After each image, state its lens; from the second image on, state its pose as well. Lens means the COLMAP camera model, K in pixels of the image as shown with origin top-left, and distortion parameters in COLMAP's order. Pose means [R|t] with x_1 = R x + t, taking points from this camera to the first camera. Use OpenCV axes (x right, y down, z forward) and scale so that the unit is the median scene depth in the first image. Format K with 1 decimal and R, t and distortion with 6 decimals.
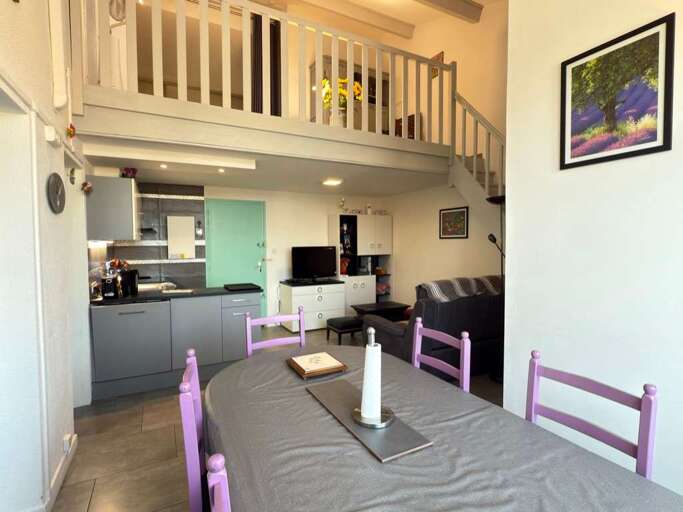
lens RADIAL K [[349.5, 0, 341.5], [0, 349.5, 256.0], [0, 0, 1]] dist [-0.001089, -0.000113]
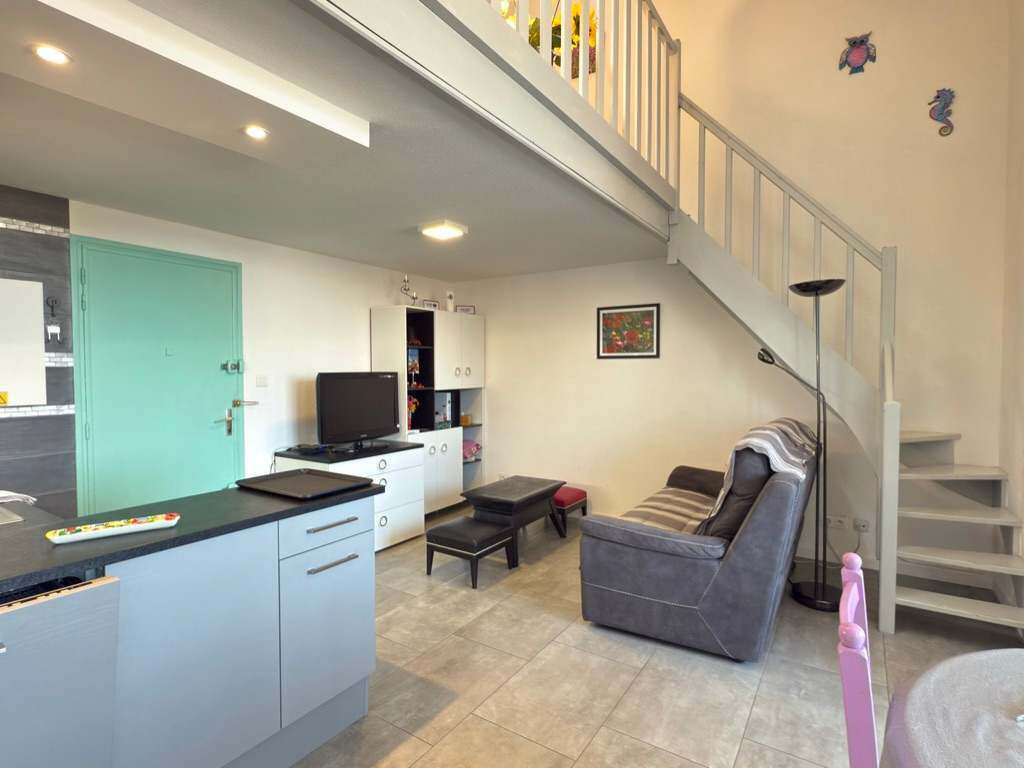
lens RADIAL K [[522.9, 0, 512.0], [0, 522.9, 384.0], [0, 0, 1]] dist [0.000075, 0.000099]
pose [[0.876908, -0.008131, 0.480589, -0.234831], [0.014391, 0.999853, -0.009343, -0.001734], [-0.480442, 0.015110, 0.876896, 0.295442]]
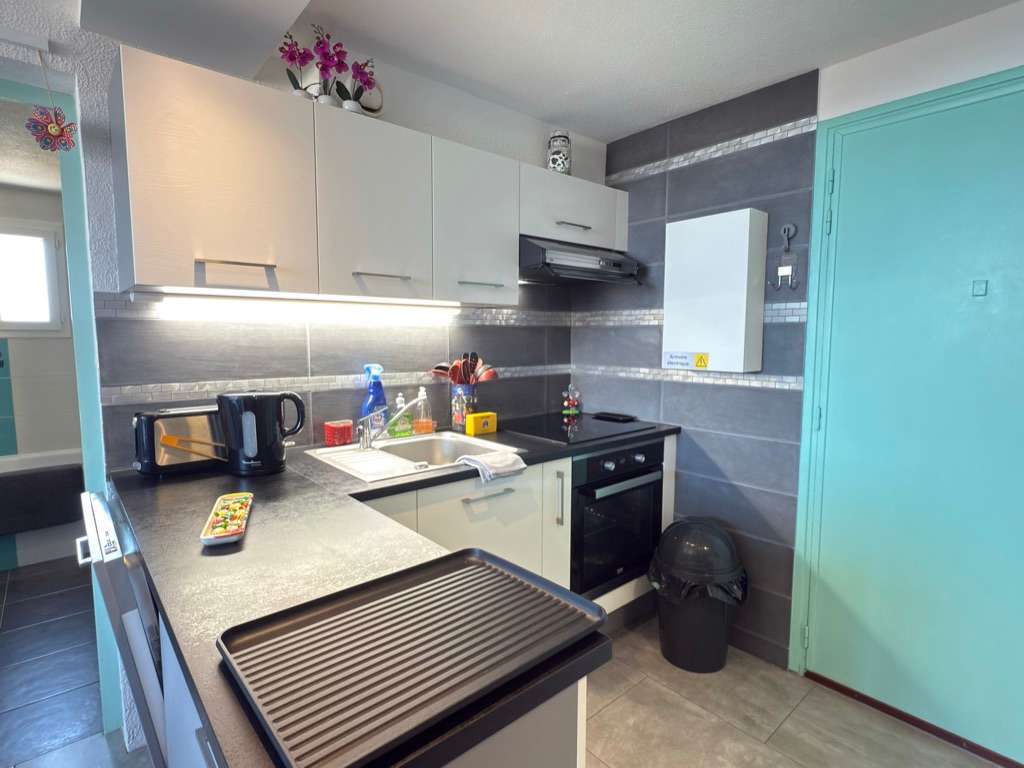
lens RADIAL K [[524.0, 0, 512.0], [0, 524.0, 384.0], [0, 0, 1]] dist [-0.001089, -0.000113]
pose [[0.242603, 0.095348, -0.965429, -0.074854], [-0.035236, 0.995368, 0.089451, -0.011725], [0.969485, 0.012317, 0.244839, 0.654707]]
